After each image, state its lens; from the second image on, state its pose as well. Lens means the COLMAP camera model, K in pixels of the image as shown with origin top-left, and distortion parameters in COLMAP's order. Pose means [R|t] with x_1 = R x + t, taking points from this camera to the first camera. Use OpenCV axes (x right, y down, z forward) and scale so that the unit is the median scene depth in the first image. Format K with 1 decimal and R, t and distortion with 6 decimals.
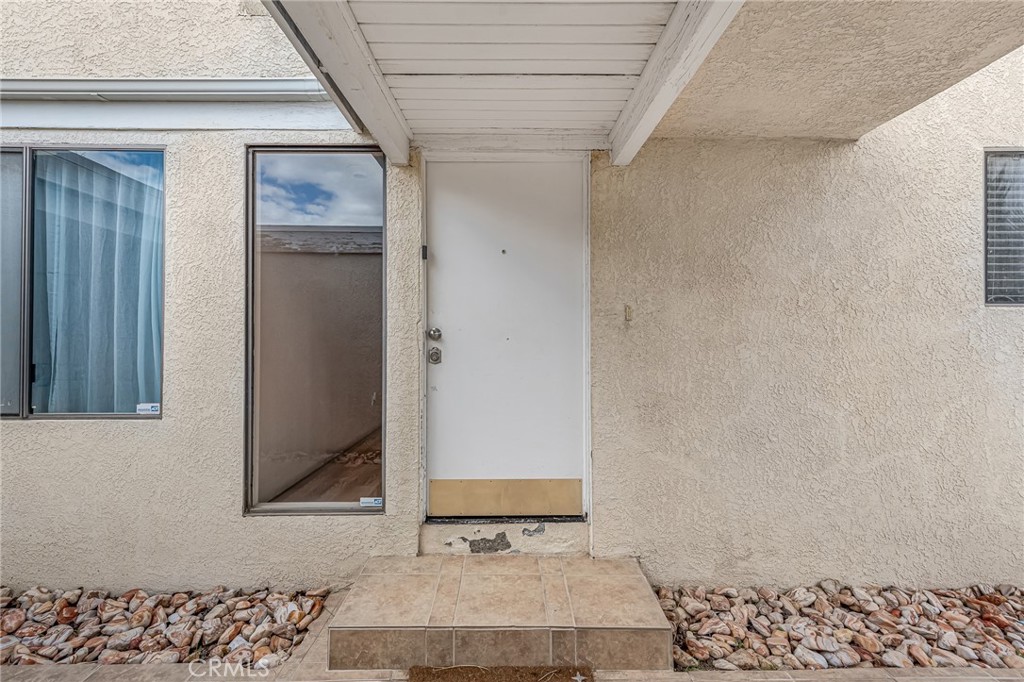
lens RADIAL K [[457.1, 0, 514.0], [0, 457.1, 343.5], [0, 0, 1]] dist [-0.015734, -0.000384]
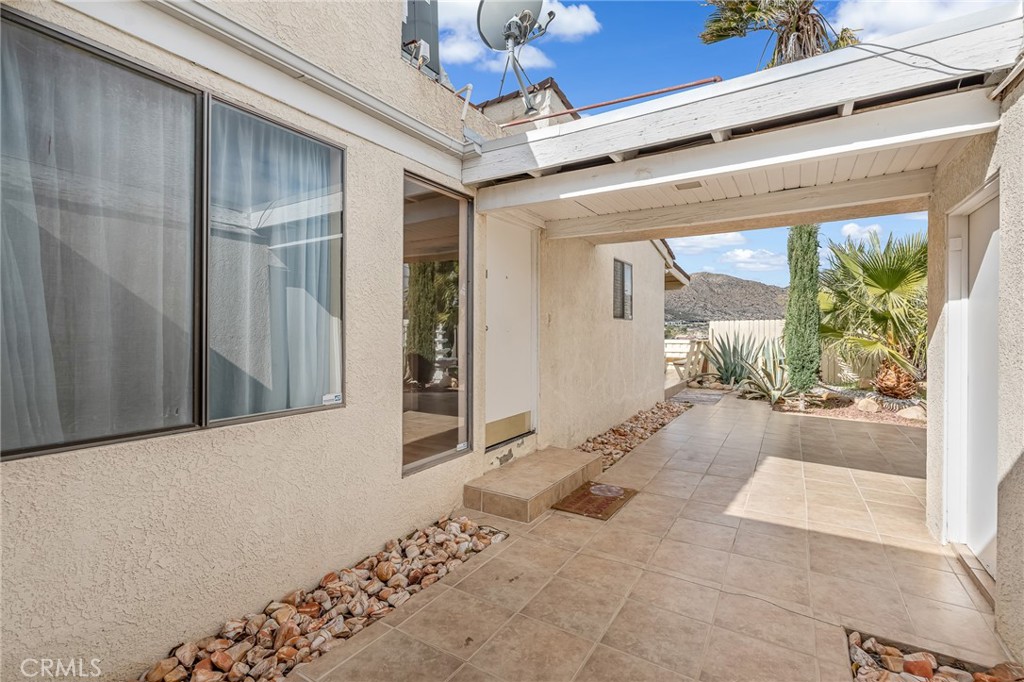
lens RADIAL K [[457.1, 0, 512.0], [0, 457.1, 335.5], [0, 0, 1]] dist [-0.015734, -0.000384]
pose [[0.553589, -0.005630, 0.832771, -1.434815], [-0.003657, 0.999951, 0.009192, -0.010124], [-0.832782, -0.008134, 0.553542, 0.086925]]
